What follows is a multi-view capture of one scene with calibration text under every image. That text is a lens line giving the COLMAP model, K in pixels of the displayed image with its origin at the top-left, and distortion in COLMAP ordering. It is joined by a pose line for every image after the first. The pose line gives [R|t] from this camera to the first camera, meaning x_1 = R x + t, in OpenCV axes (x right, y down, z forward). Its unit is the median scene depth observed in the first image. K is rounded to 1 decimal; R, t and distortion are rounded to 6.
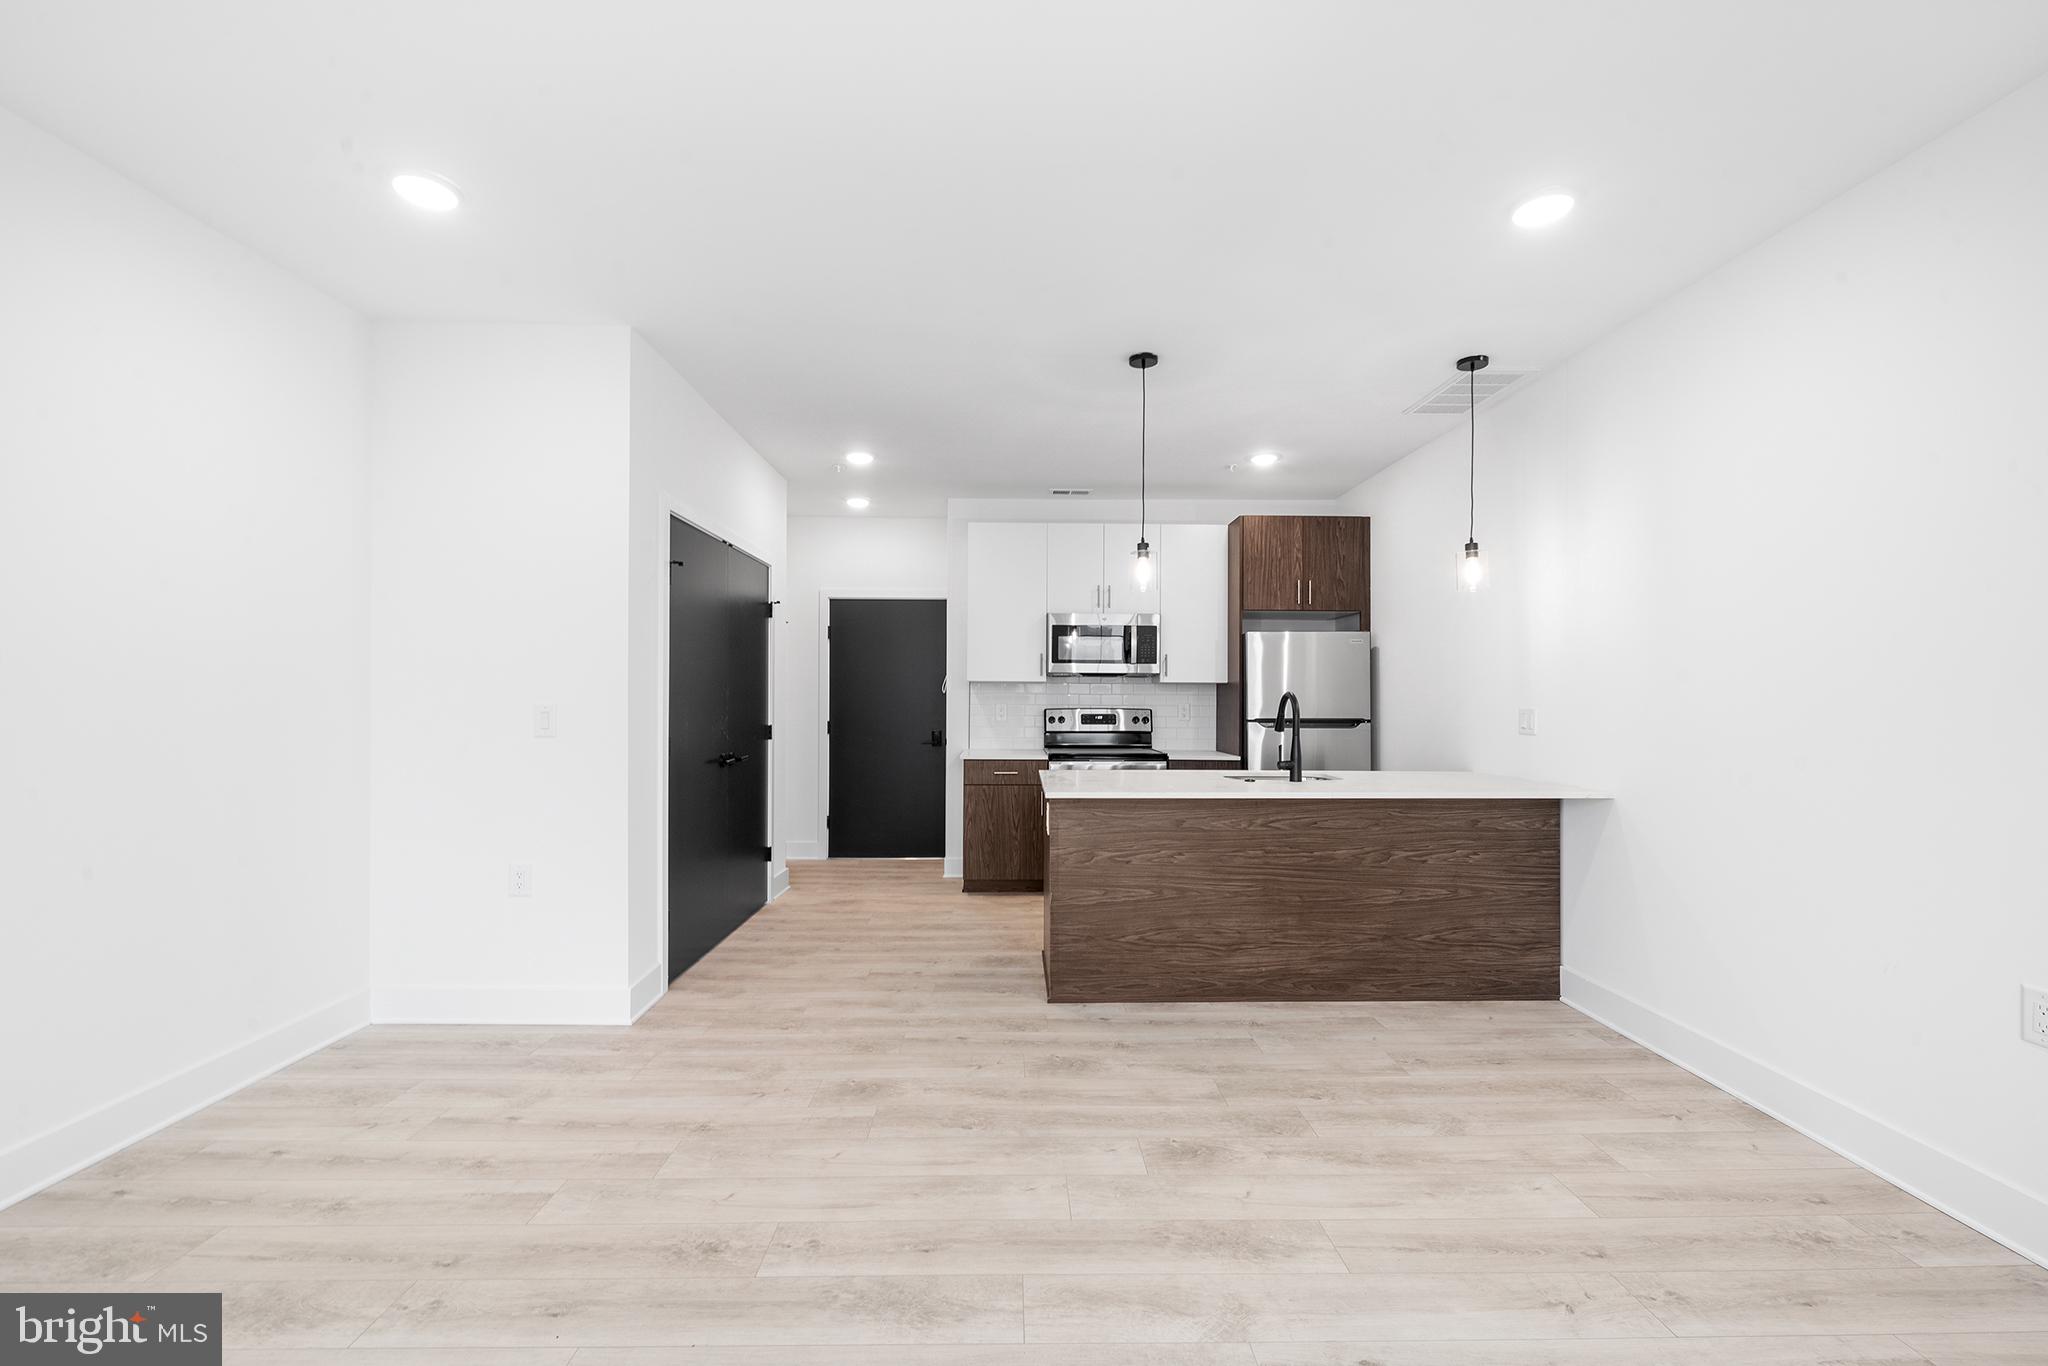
lens RADIAL K [[834.2, 0, 1027.8], [0, 834.2, 693.5], [0, 0, 1]] dist [0.000162, -0.000539]
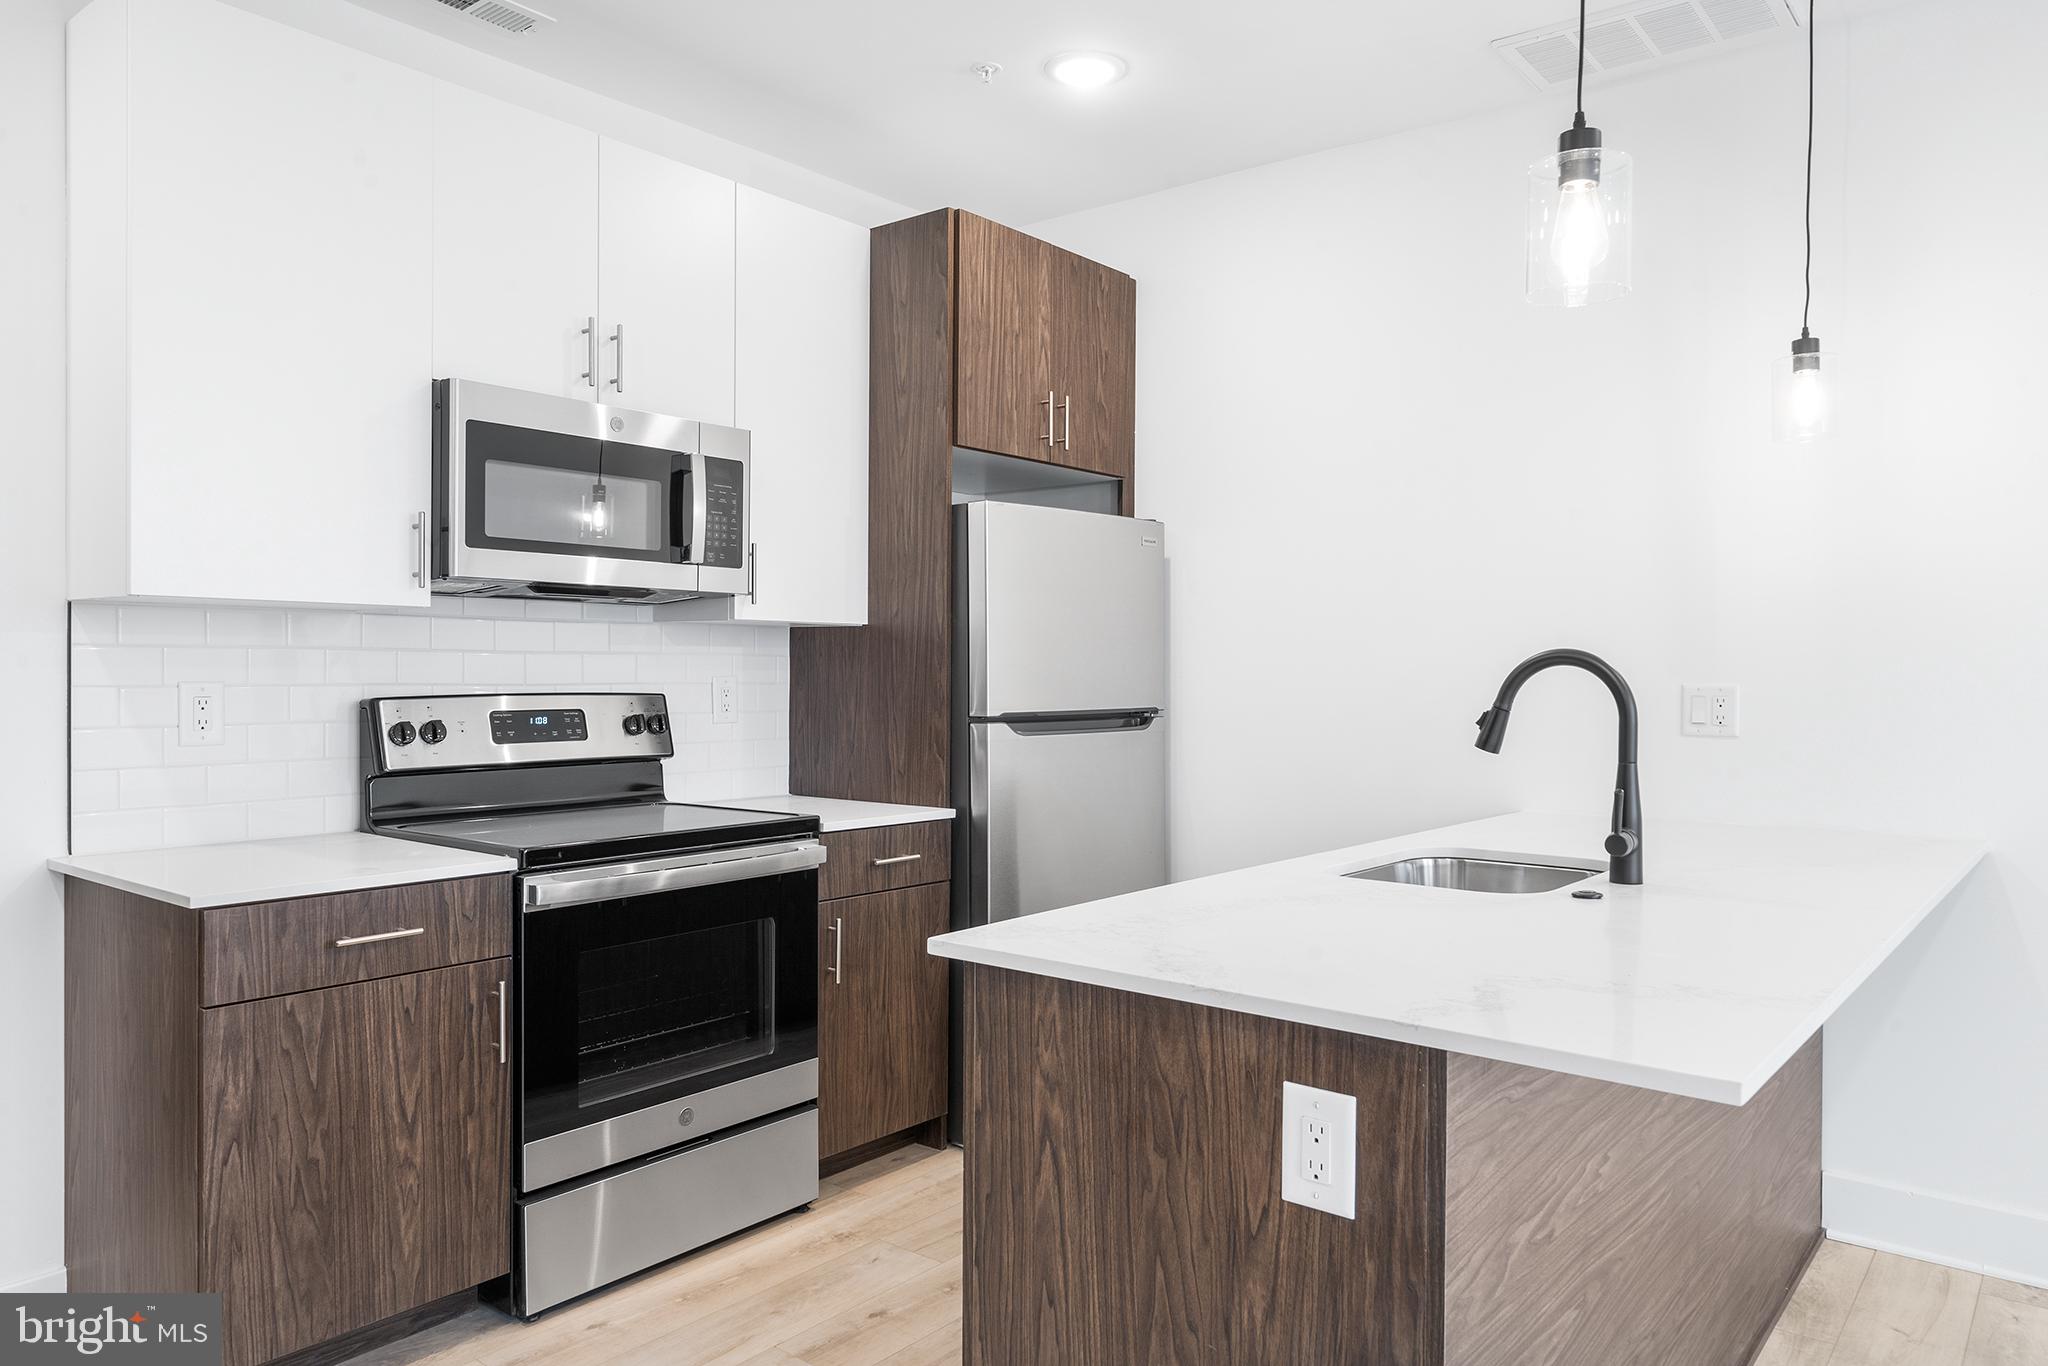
lens RADIAL K [[1382.4, 0, 1034.7], [0, 1382.4, 692.9], [0, 0, 1]] dist [0.003437, 0.000356]
pose [[0.639992, -0.014734, 0.768240, -0.357474], [-0.007259, 0.999656, 0.025219, 0.003563], [-0.768347, -0.021716, 0.639665, 0.832871]]
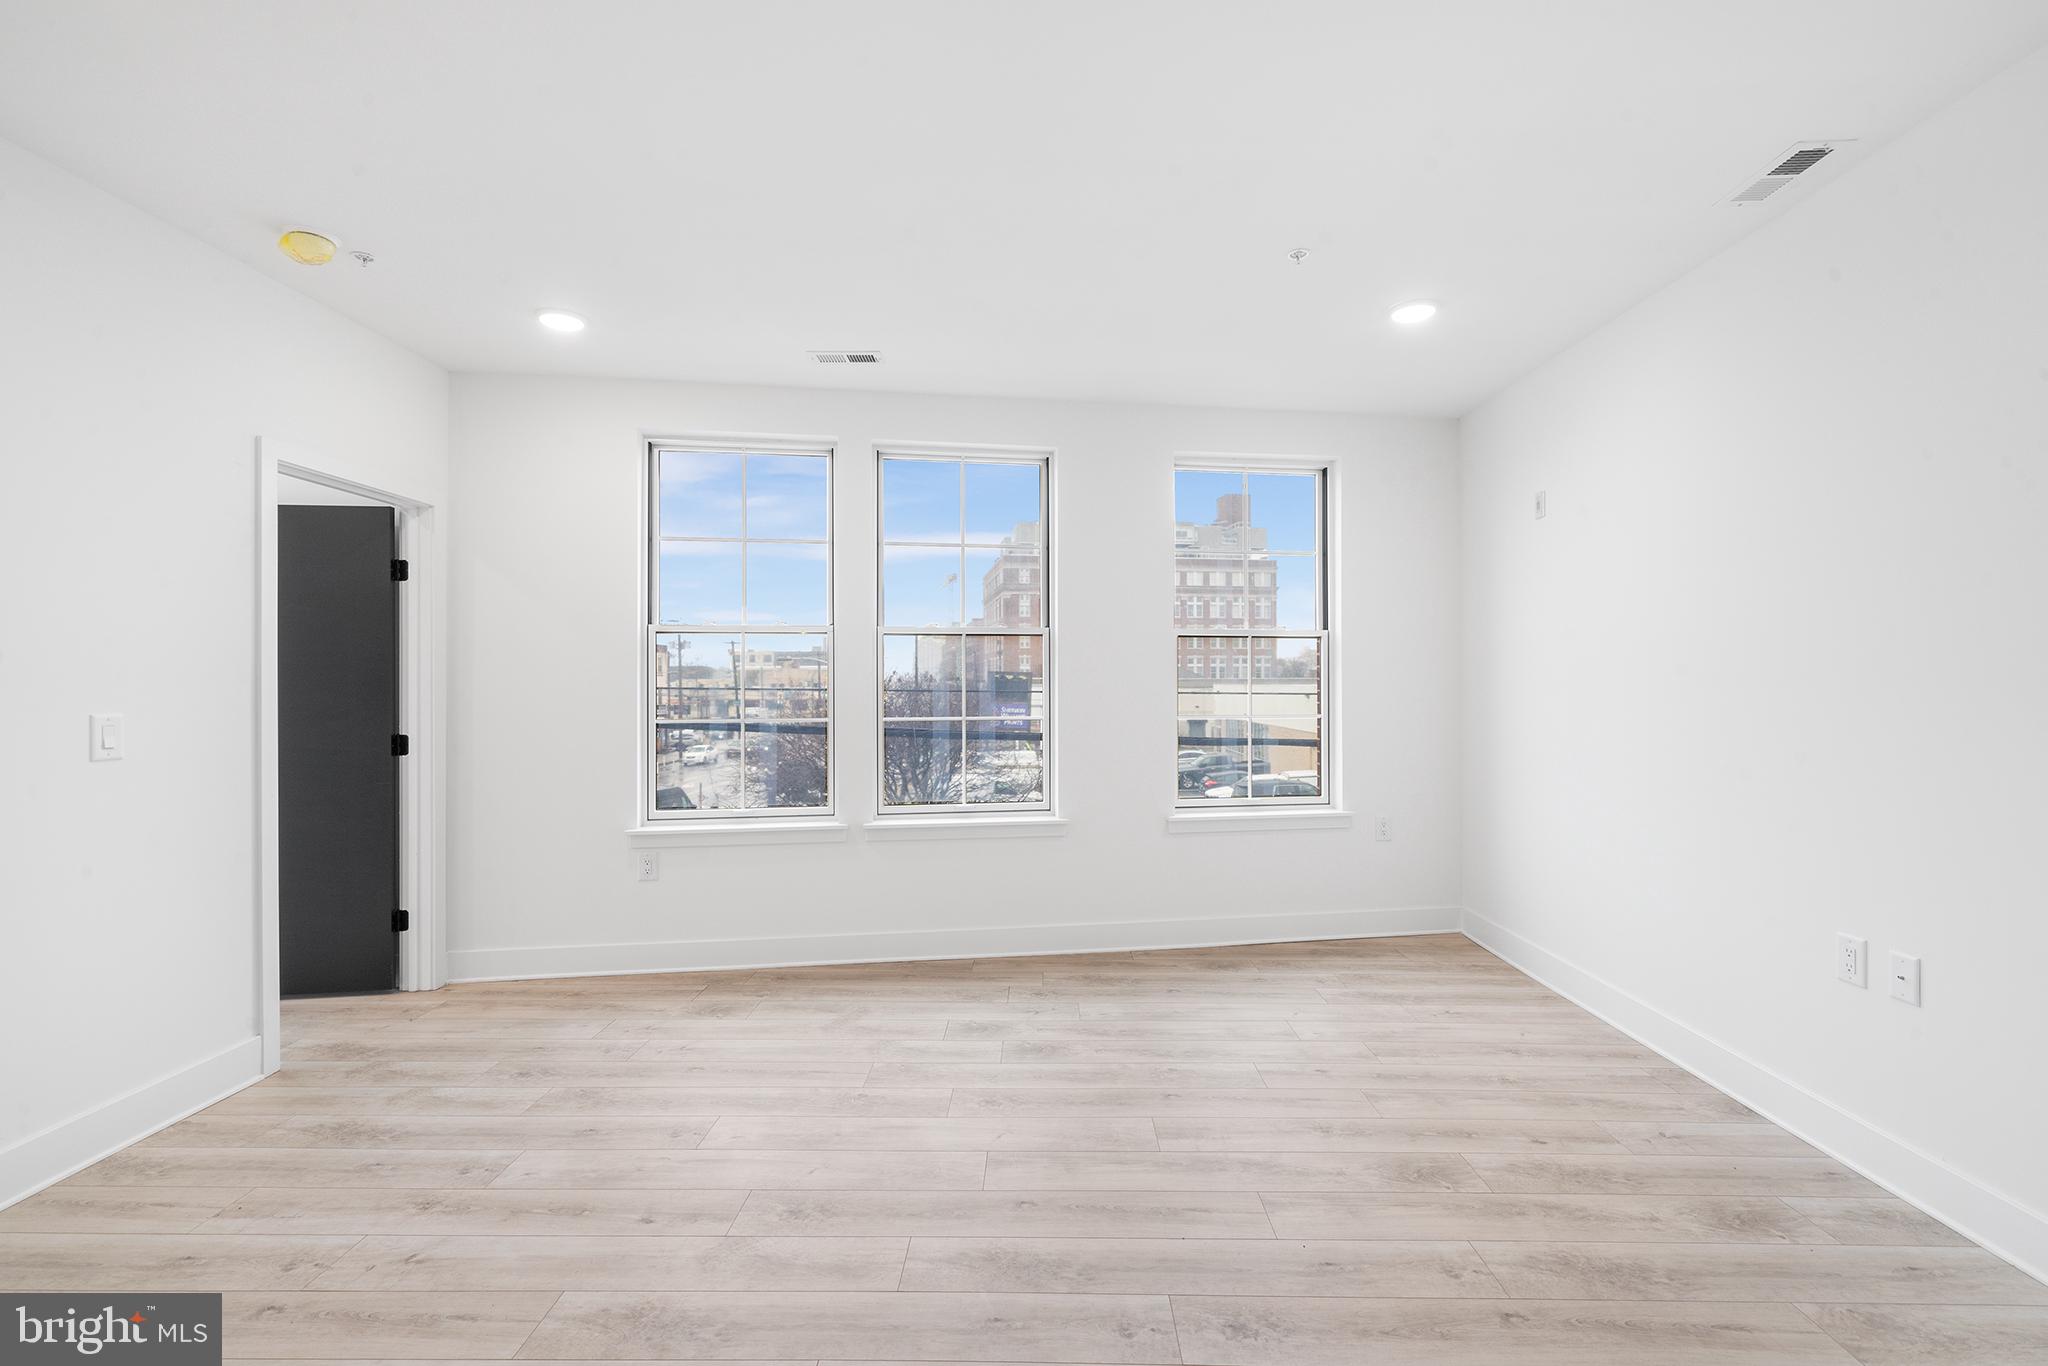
lens RADIAL K [[890.7, 0, 1024.6], [0, 890.7, 679.2], [0, 0, 1]] dist [0.001161, -0.000266]
pose [[-0.998955, -0.002438, 0.045639, -0.105083], [-0.002715, 0.999978, -0.006021, -0.010020], [-0.045623, -0.006139, -0.998940, 1.062876]]
